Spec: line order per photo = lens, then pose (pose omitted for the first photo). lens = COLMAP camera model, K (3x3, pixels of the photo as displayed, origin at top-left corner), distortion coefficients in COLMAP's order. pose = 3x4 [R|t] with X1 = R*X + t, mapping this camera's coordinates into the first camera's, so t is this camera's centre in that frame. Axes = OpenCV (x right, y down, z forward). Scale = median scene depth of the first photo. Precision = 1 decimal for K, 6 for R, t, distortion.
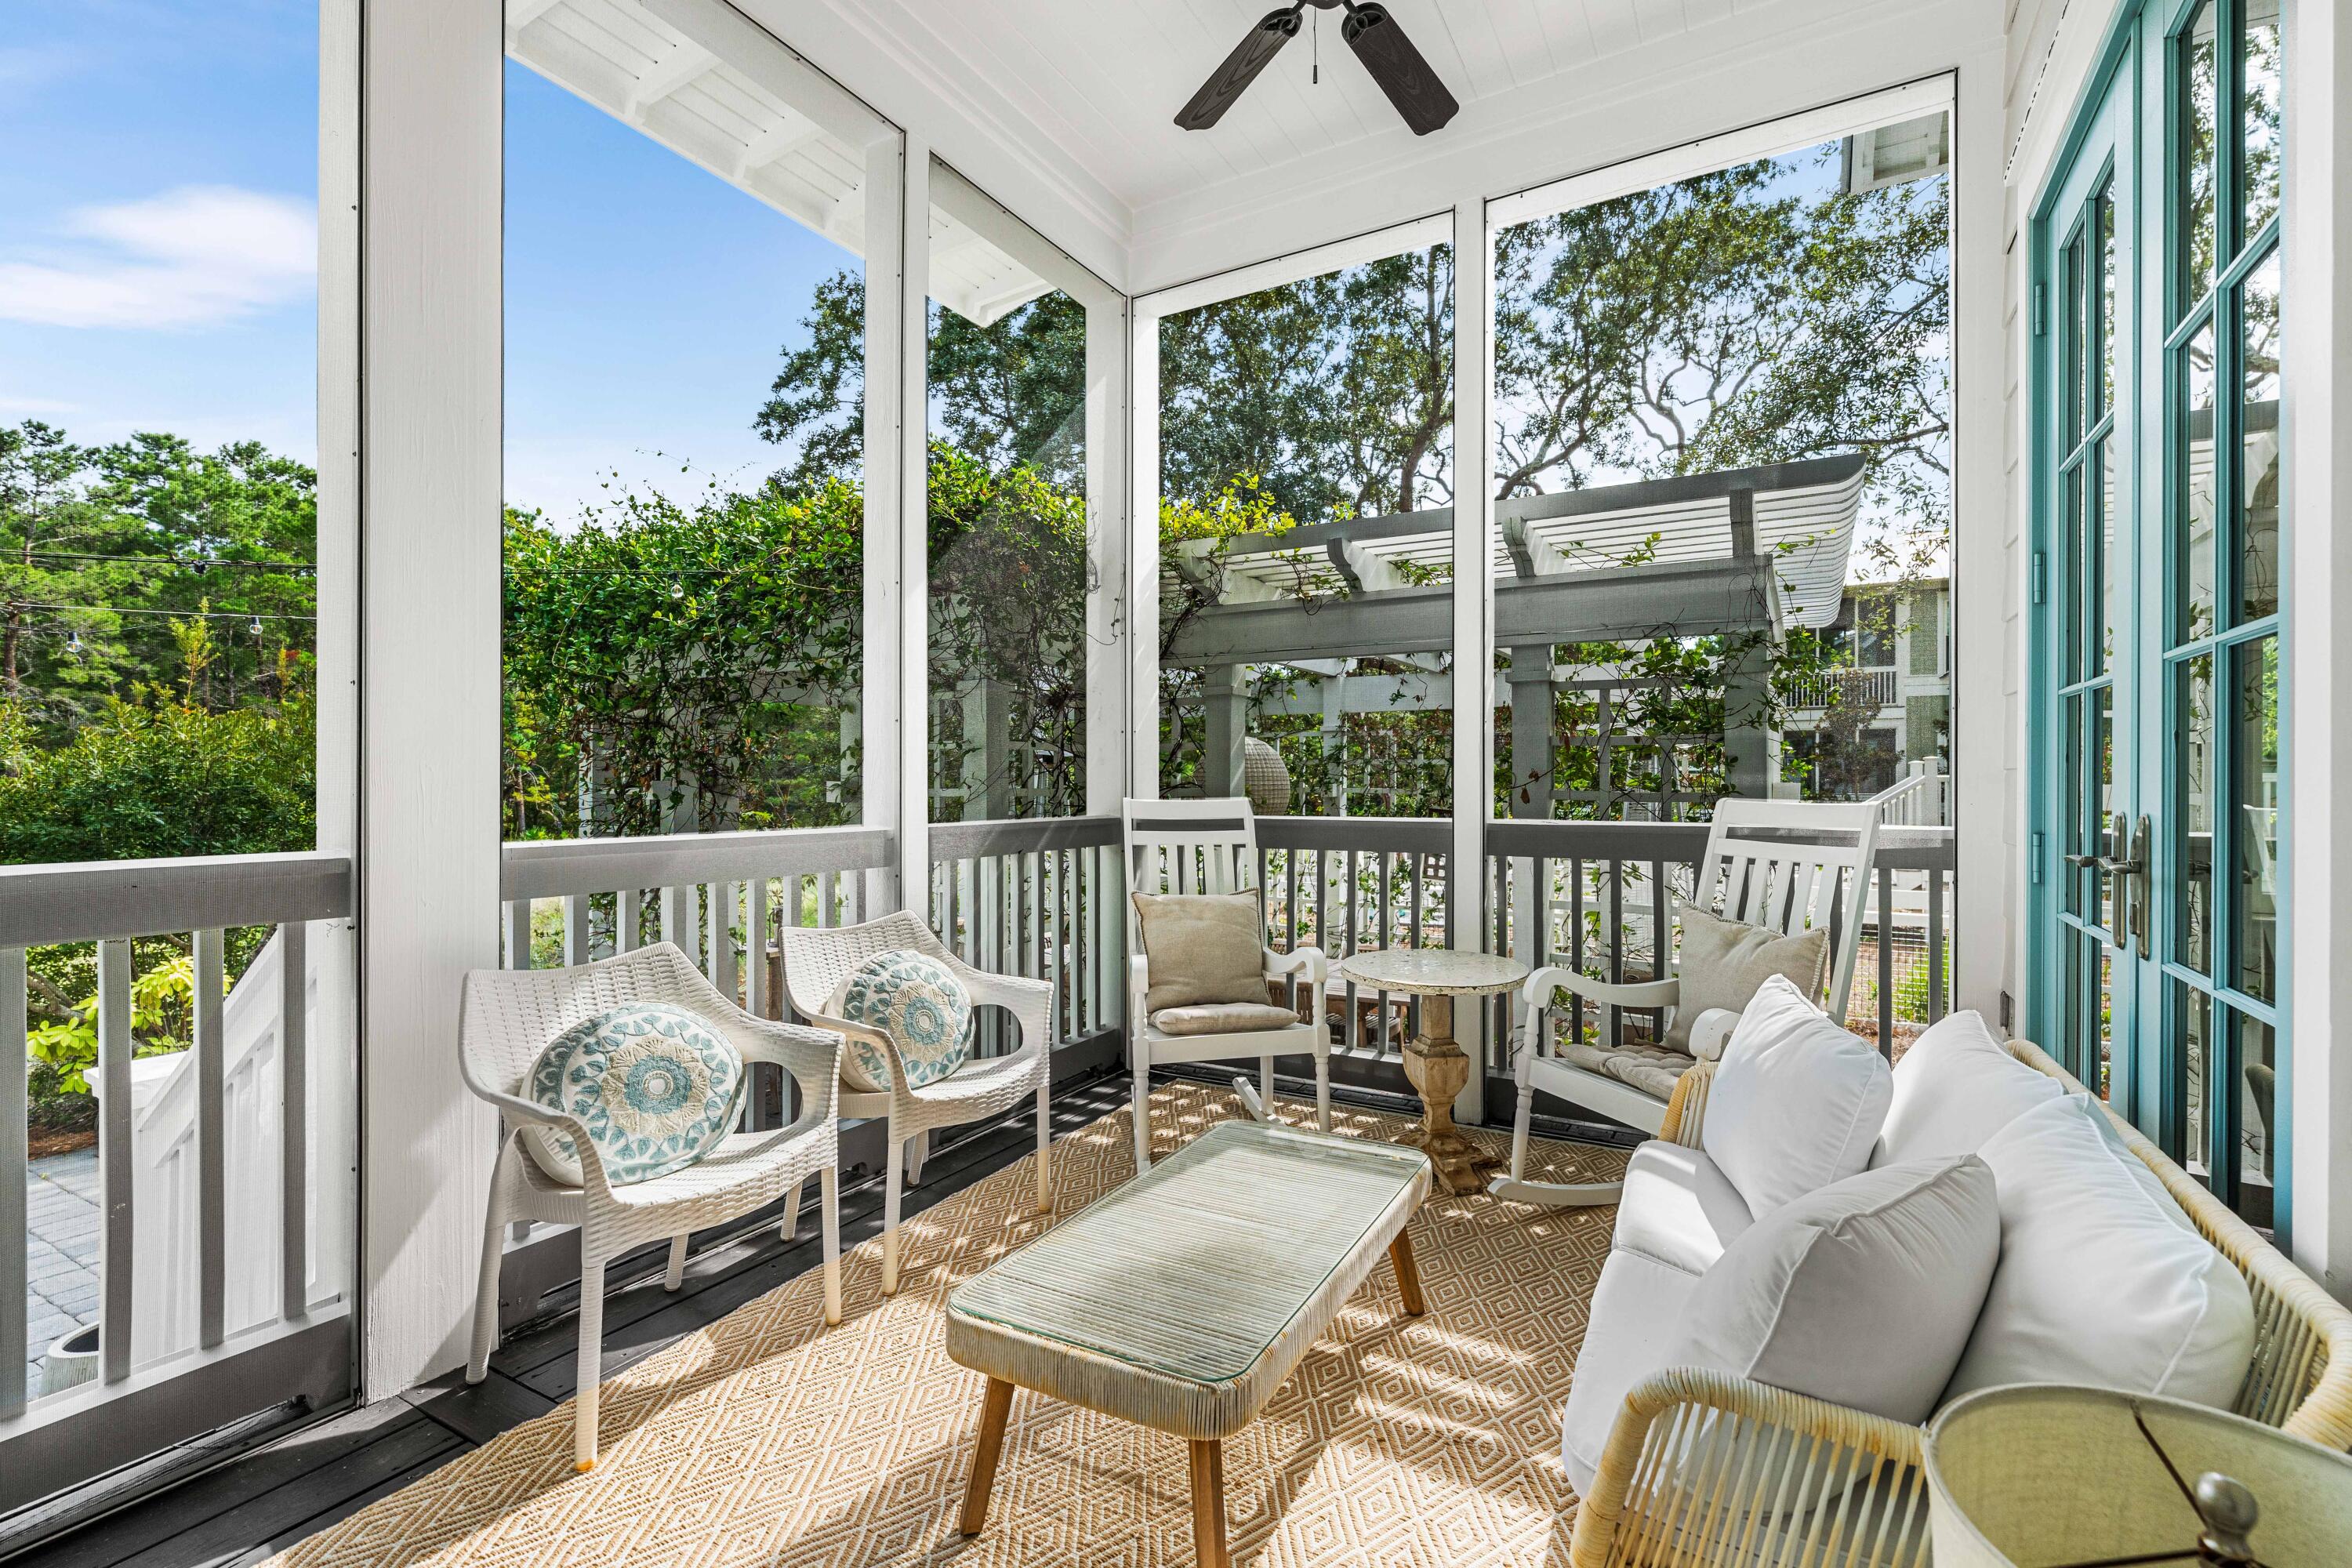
lens RADIAL K [[1025.7, 0, 1213.1], [0, 1025.7, 788.4], [0, 0, 1]] dist [0.000887, -0.000243]
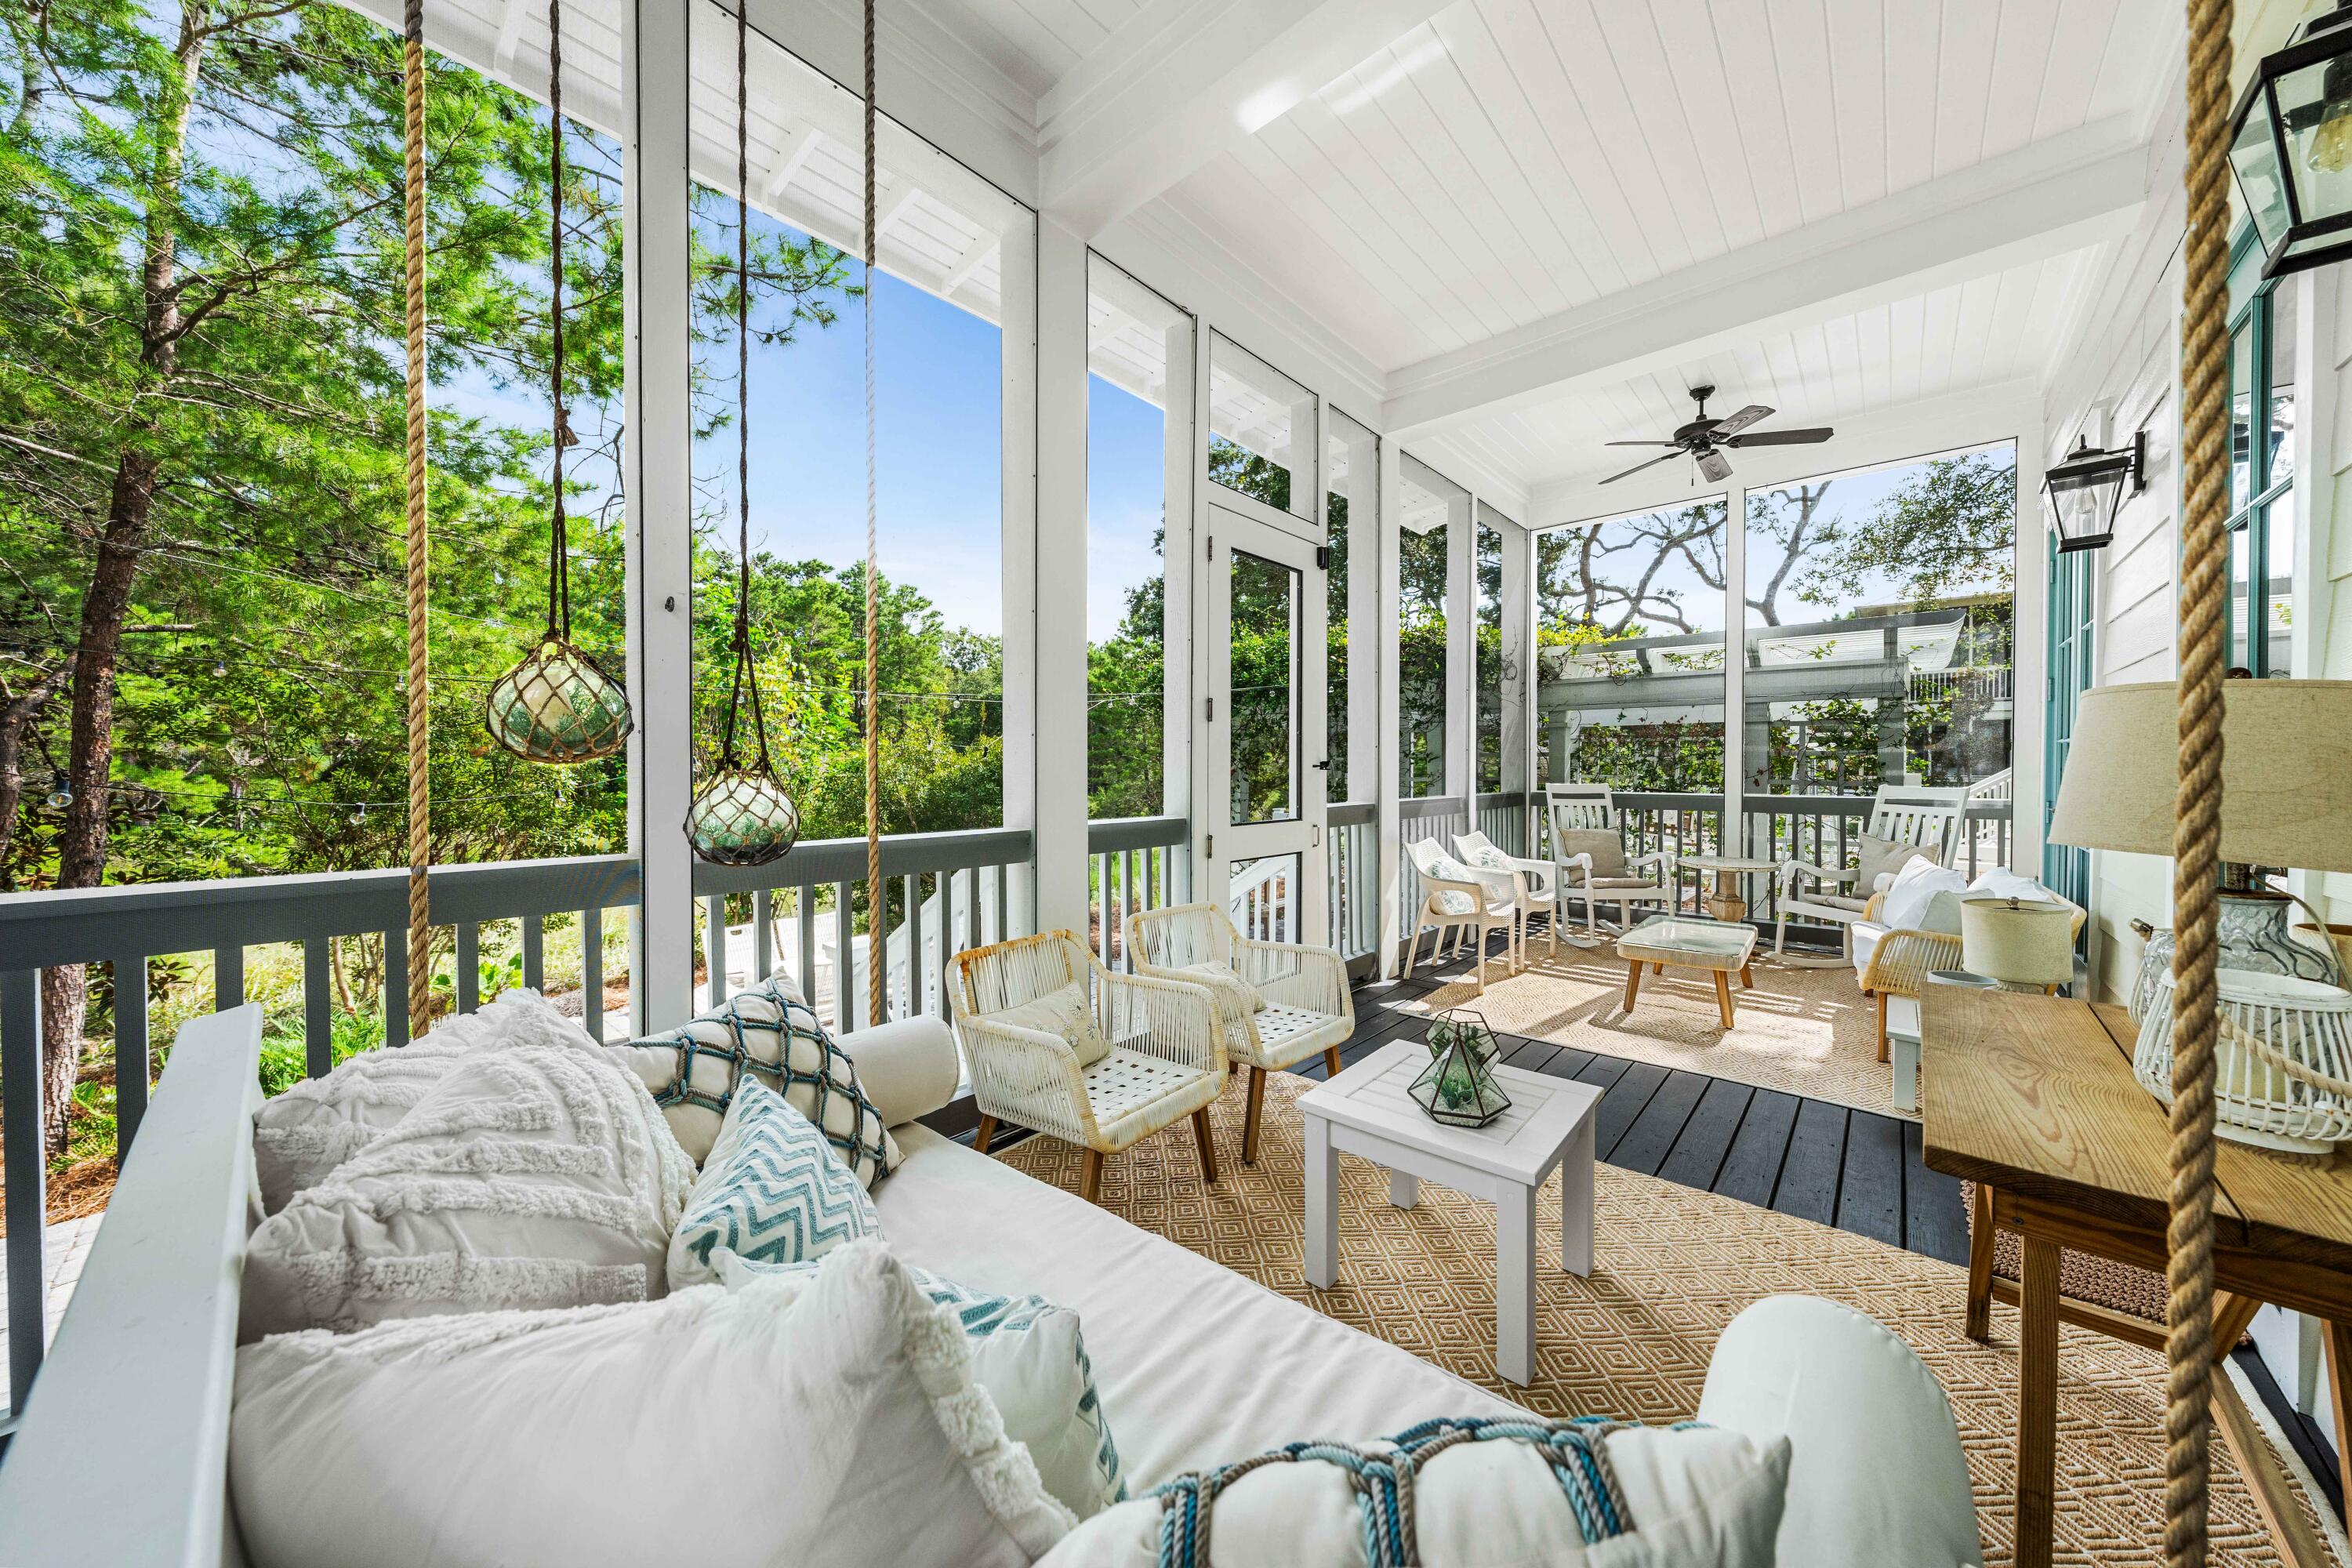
lens RADIAL K [[793.8, 0, 1204.7], [0, 793.8, 777.8], [0, 0, 1]] dist [0.000605, 0.003523]
pose [[0.978950, 0.002119, -0.204090, -0.501647], [-0.000120, 0.999952, 0.009809, -0.019589], [0.204101, -0.009578, 0.978903, -0.833679]]
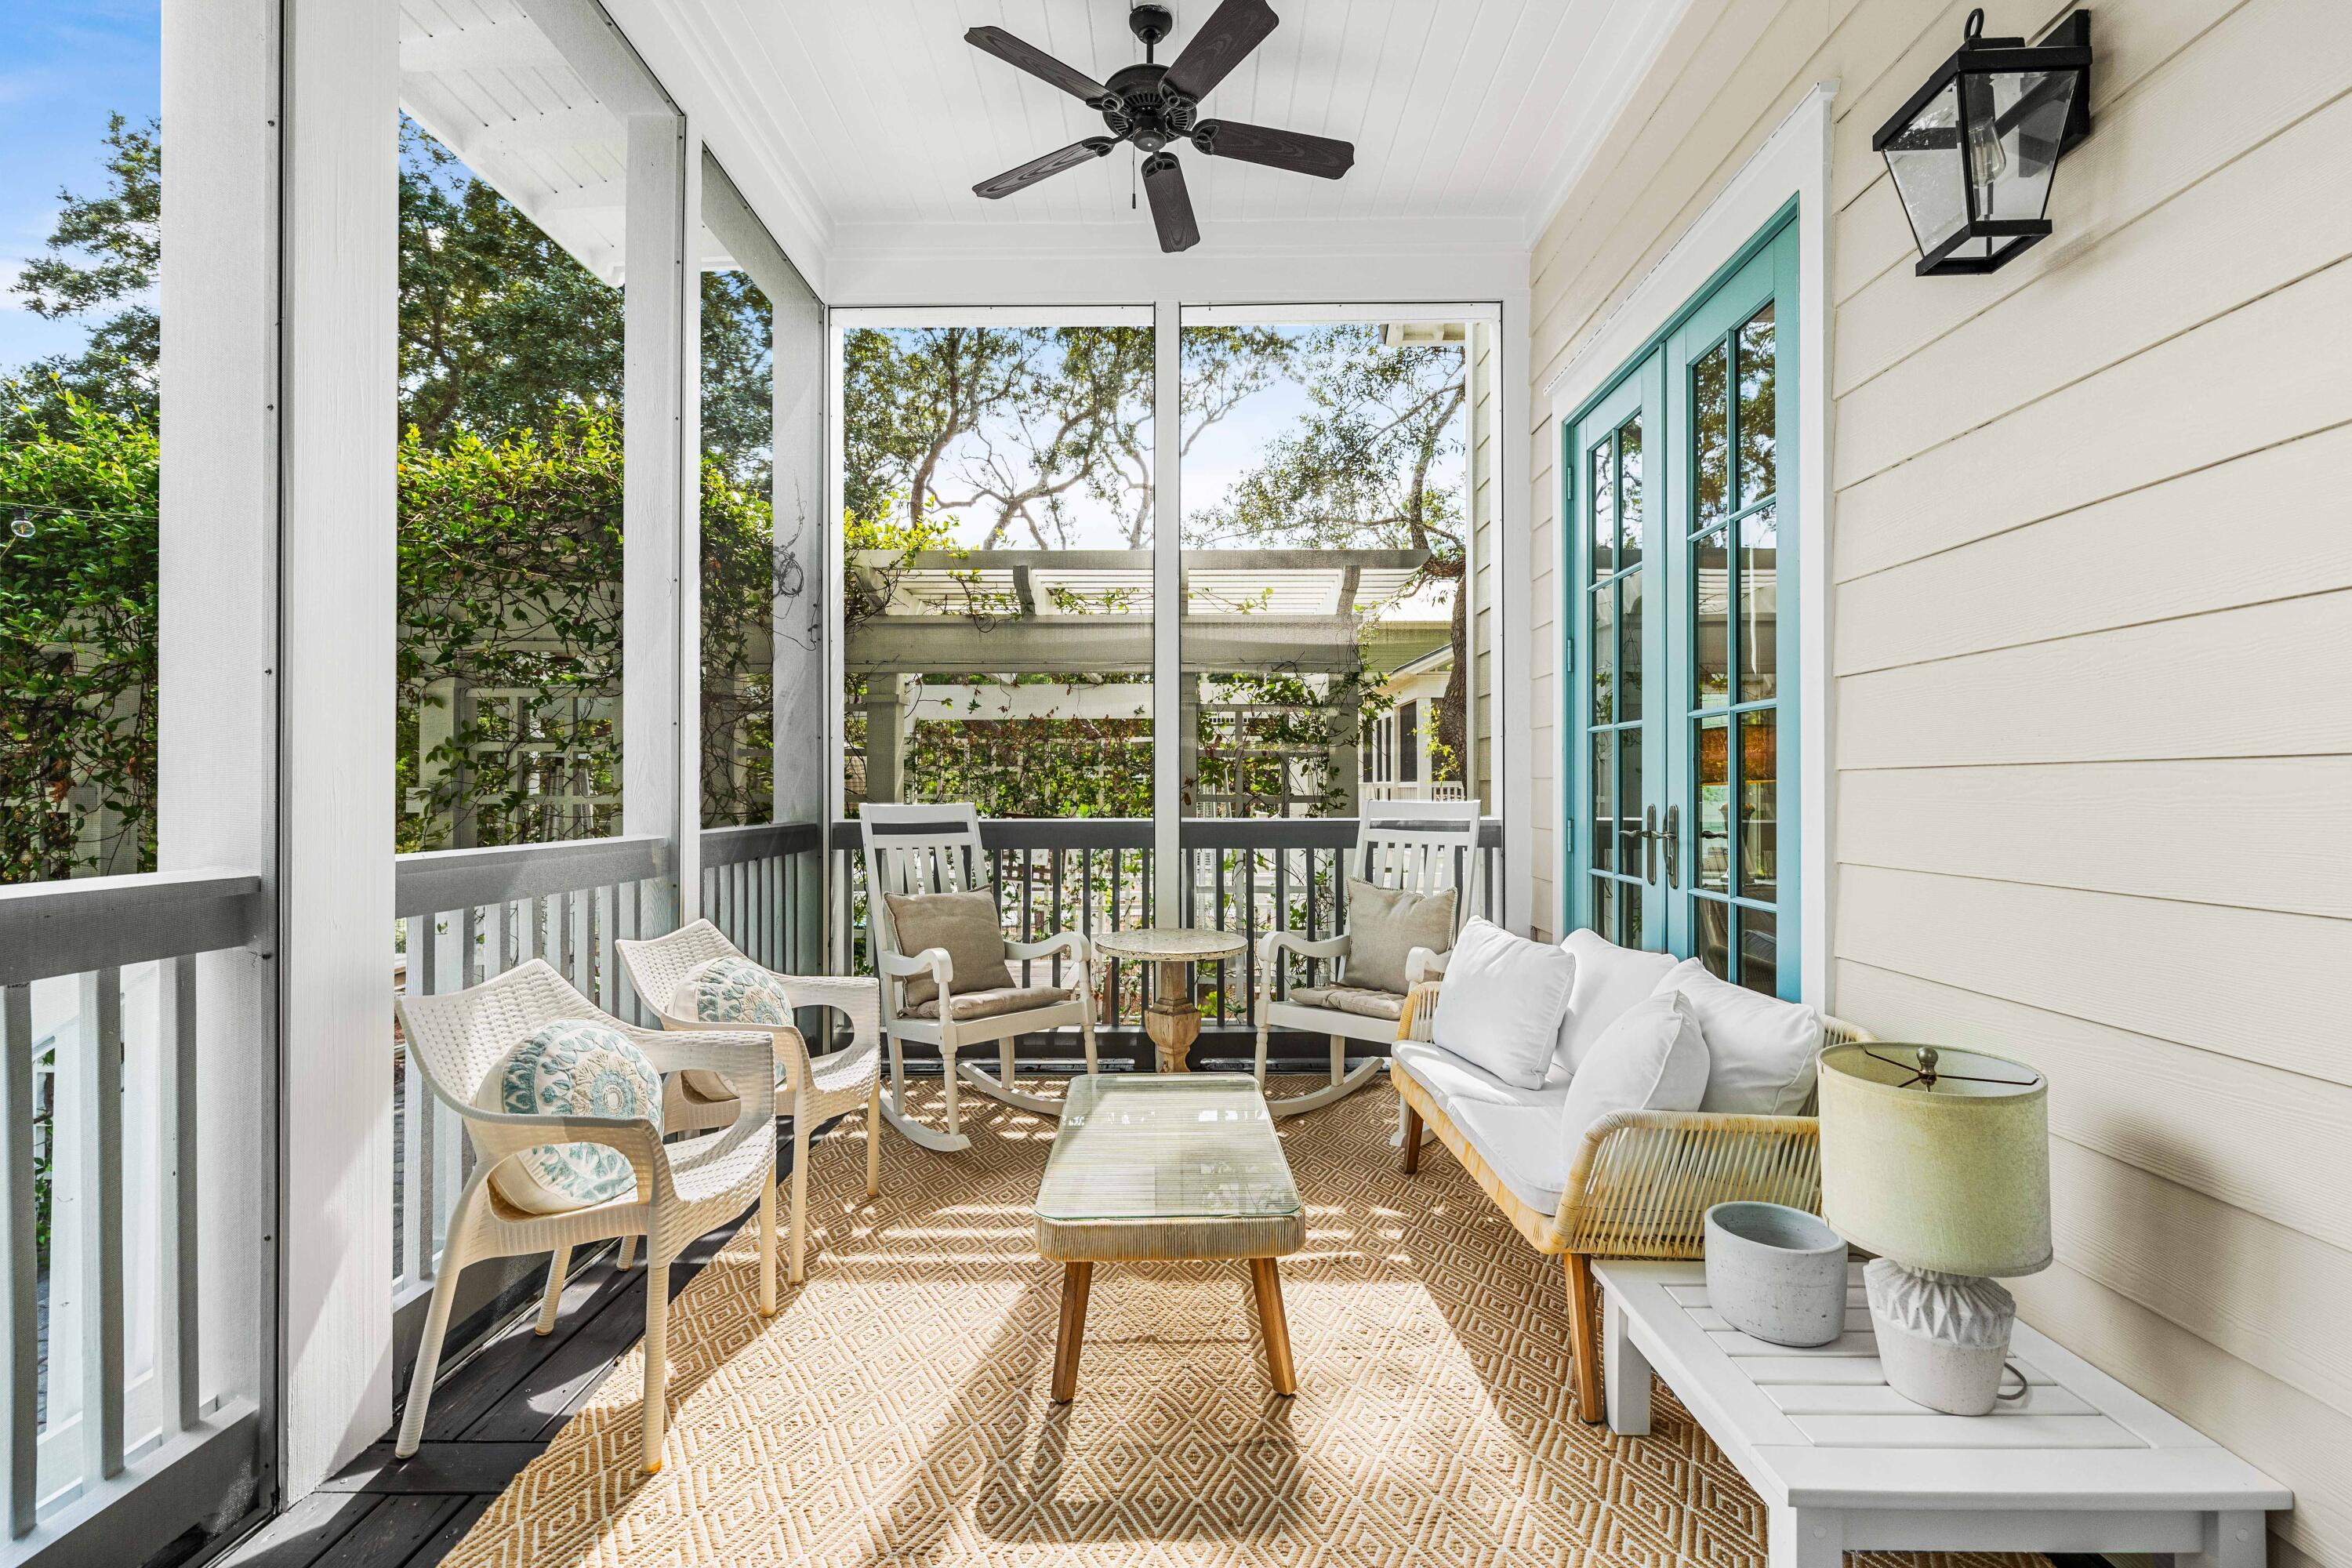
lens RADIAL K [[1038.1, 0, 1183.0], [0, 1038.1, 788.5], [0, 0, 1]] dist [0.001735, 0.000543]
pose [[0.880690, -0.001765, 0.473689, -0.336819], [0.004830, 0.999975, -0.005254, 0.001760], [-0.473668, 0.006915, 0.880676, -0.077713]]
